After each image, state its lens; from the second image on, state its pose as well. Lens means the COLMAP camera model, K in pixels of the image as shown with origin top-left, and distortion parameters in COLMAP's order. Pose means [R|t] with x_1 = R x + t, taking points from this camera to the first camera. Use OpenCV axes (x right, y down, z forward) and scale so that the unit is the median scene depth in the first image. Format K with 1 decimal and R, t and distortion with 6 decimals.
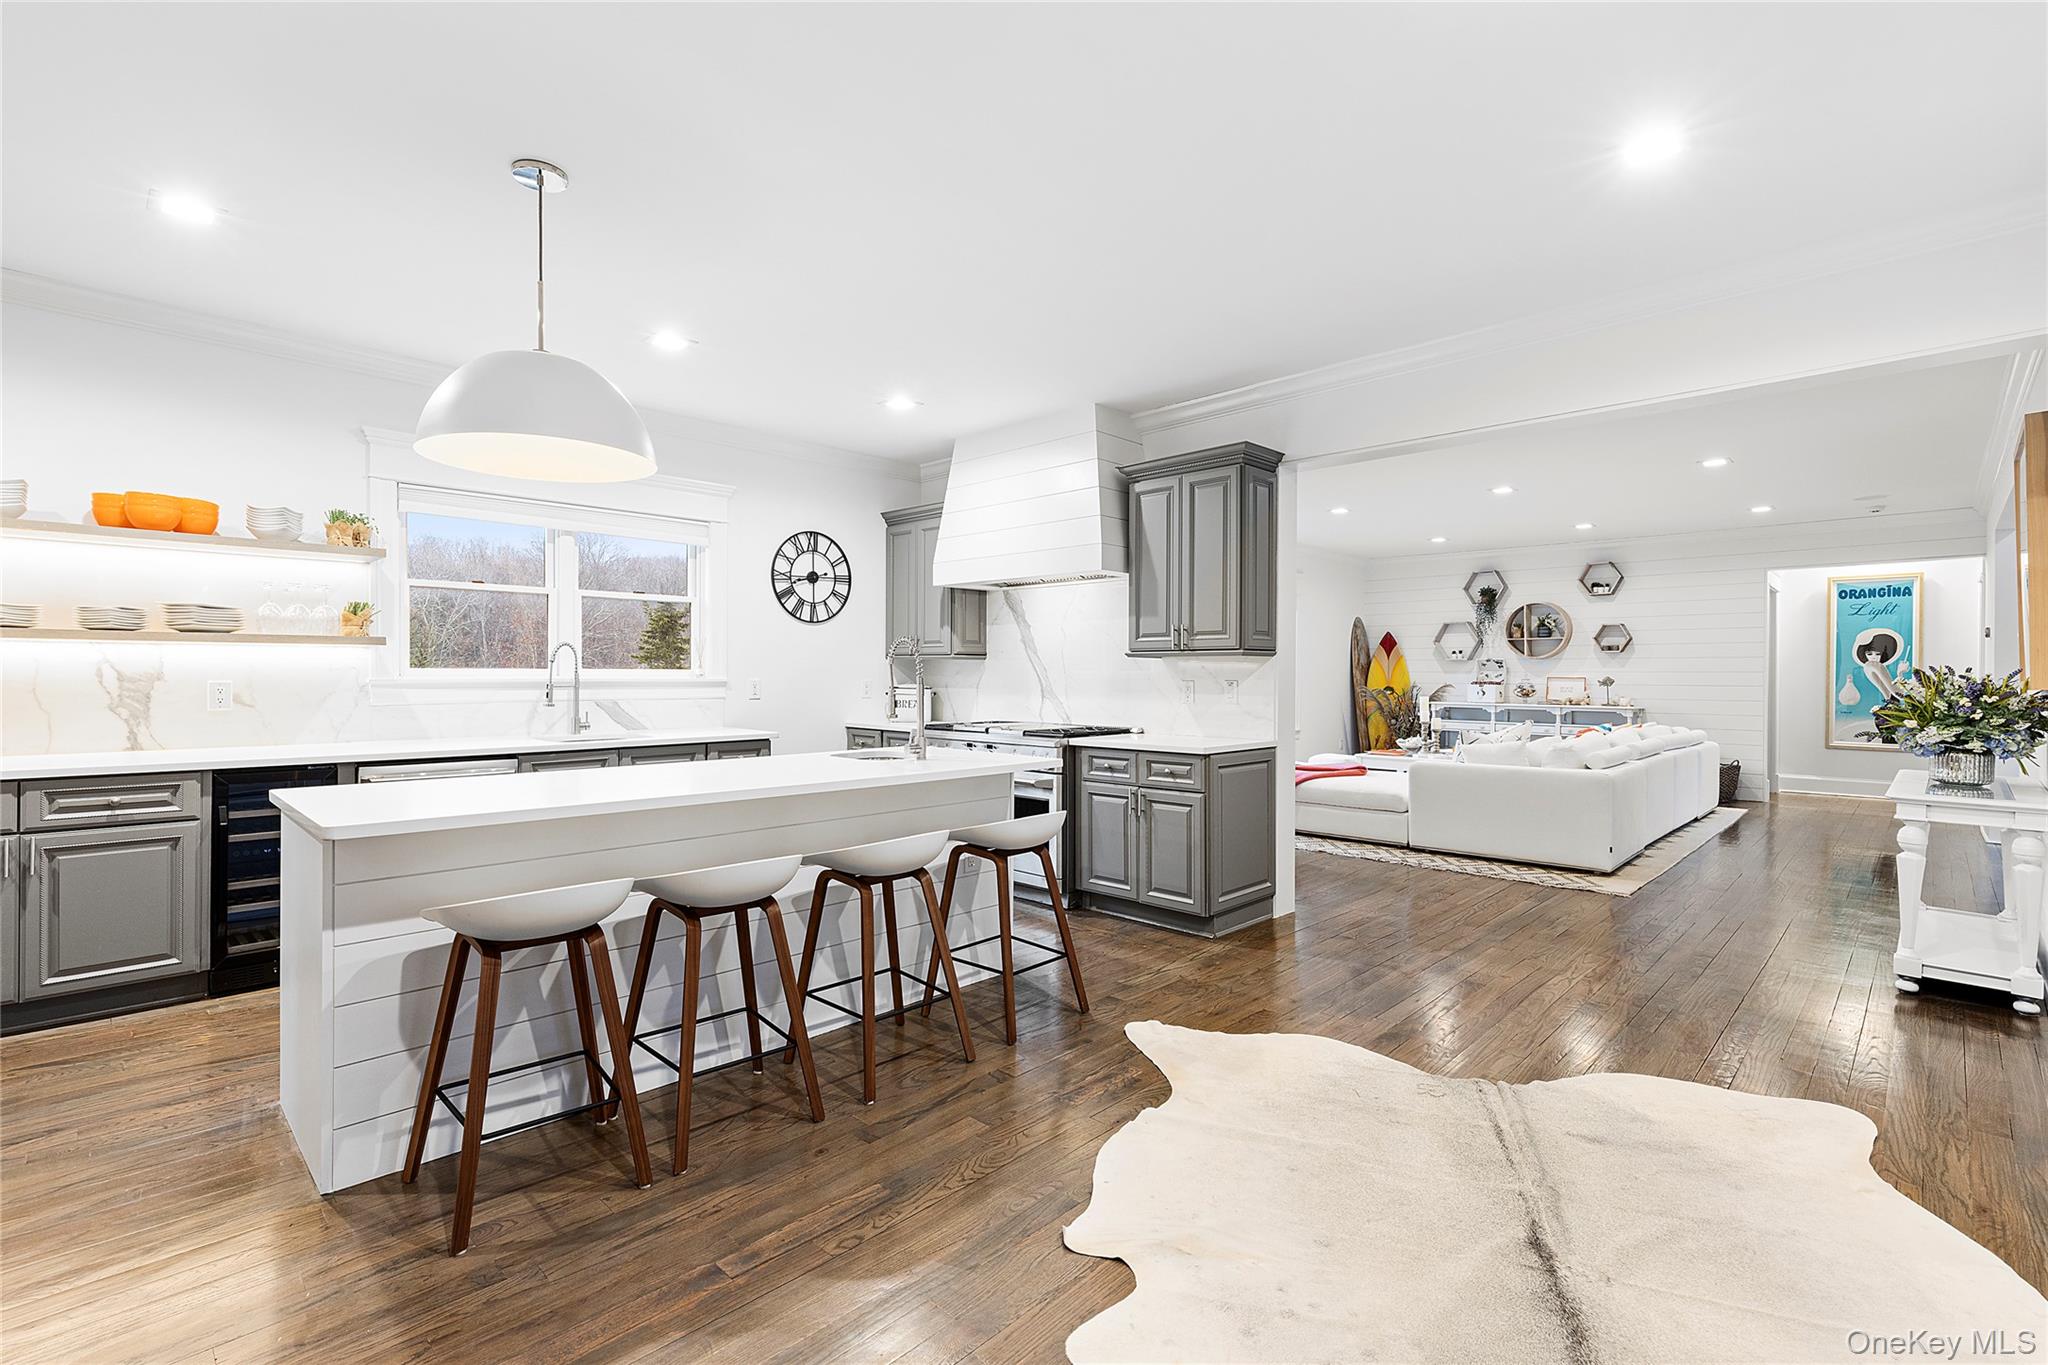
lens RADIAL K [[923.0, 0, 1024.0], [0, 923.0, 682.5], [0, 0, 1]] dist [0.001092, 0.000181]
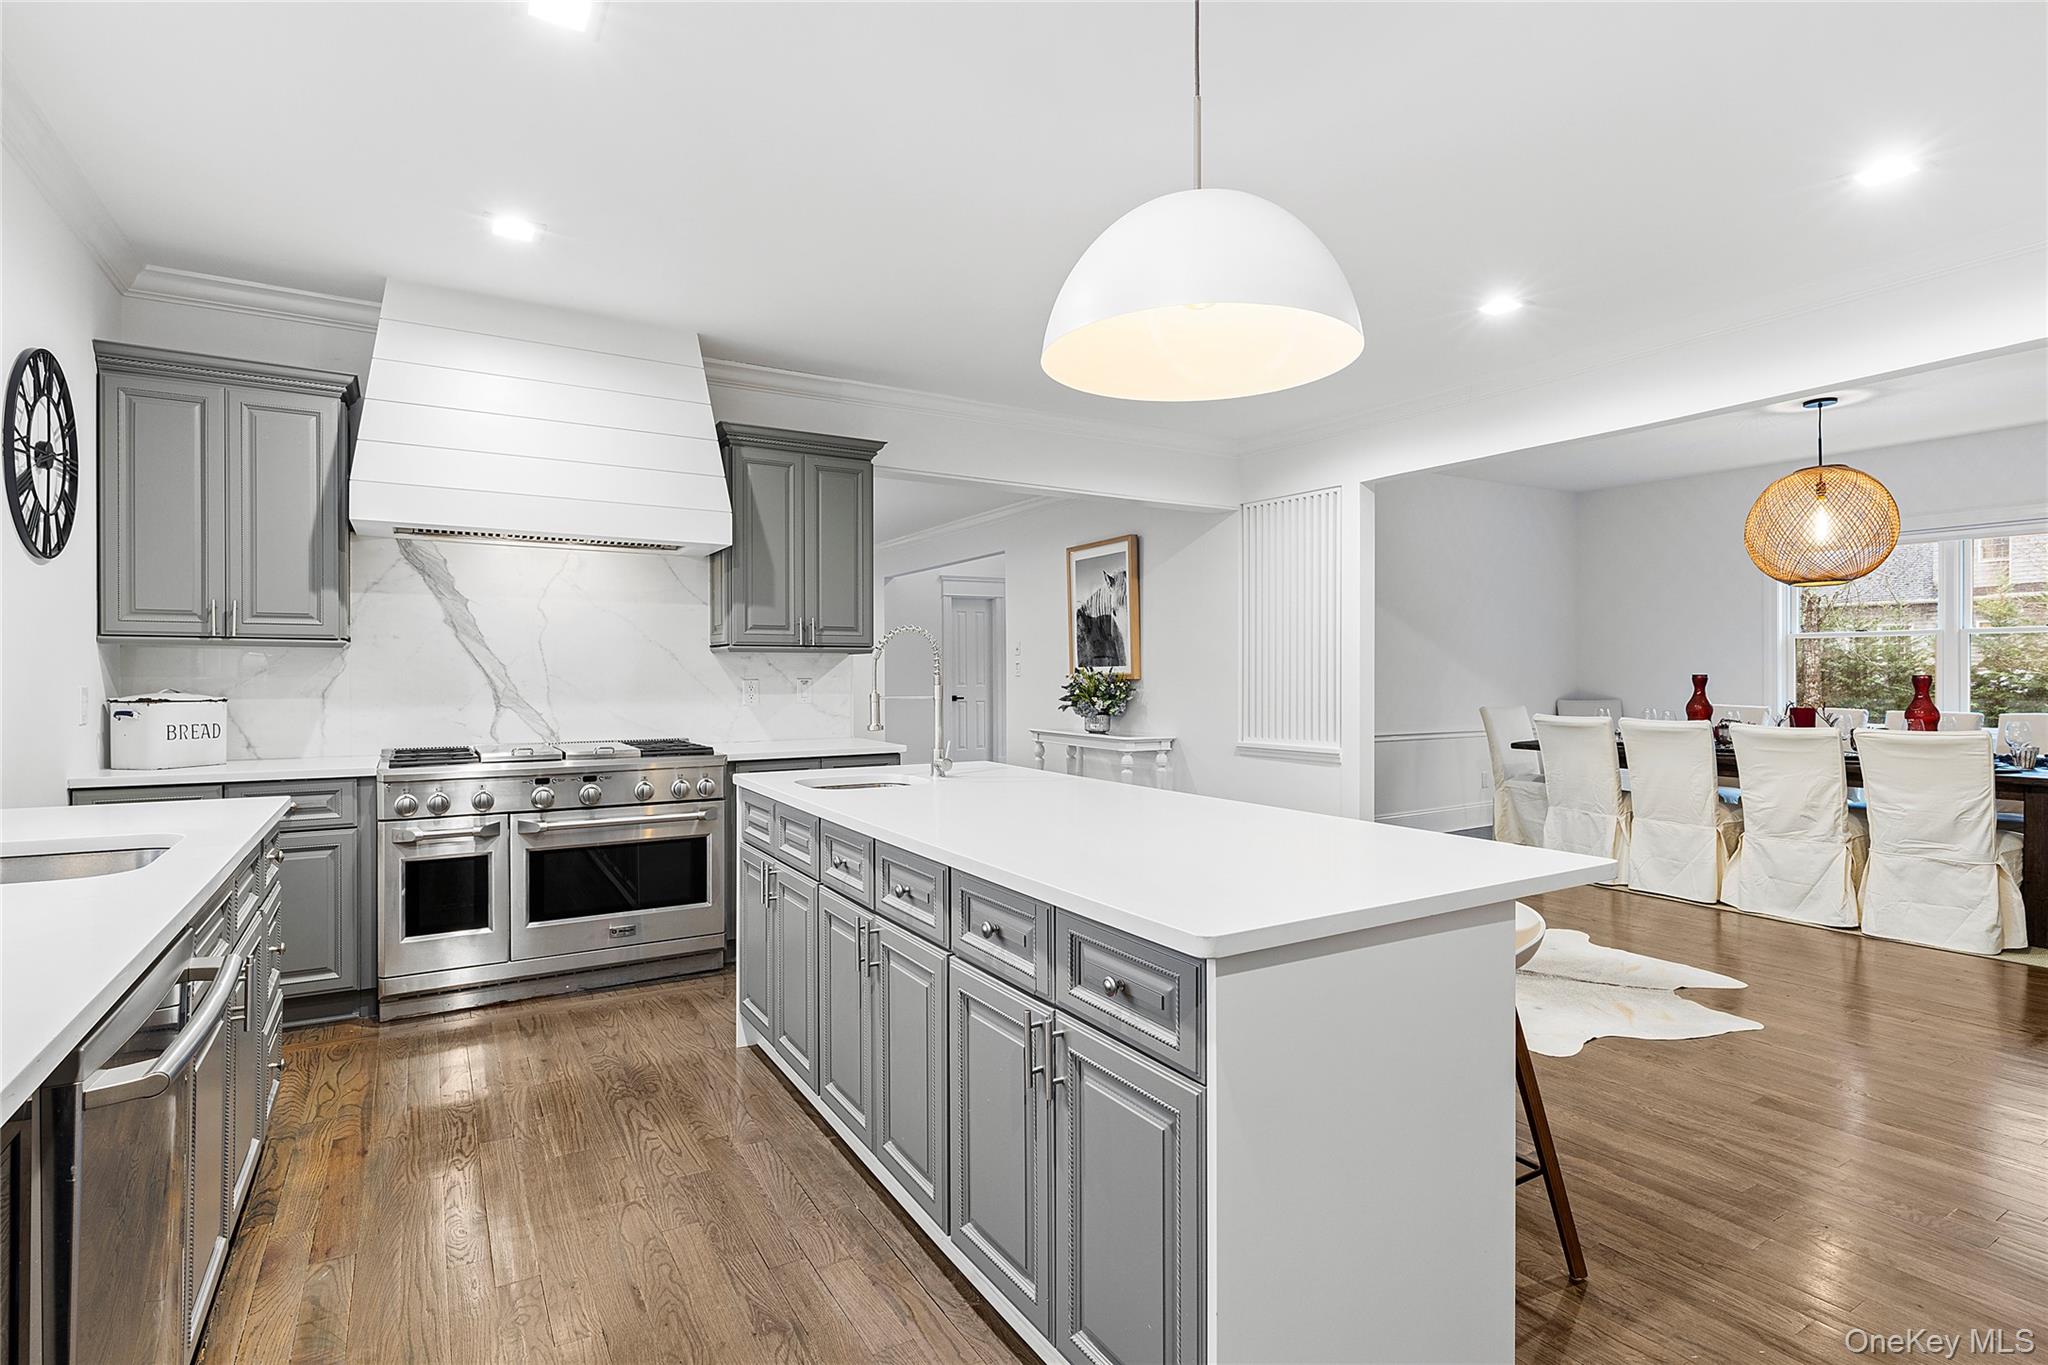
lens RADIAL K [[1003.8, 0, 1024.0], [0, 1003.8, 682.5], [0, 0, 1]] dist [0.000308, -0.000027]
pose [[0.242552, -0.015301, 0.970018, -0.716929], [0.009152, 0.999867, 0.013483, -0.010107], [-0.970095, 0.005607, 0.242660, 0.530361]]
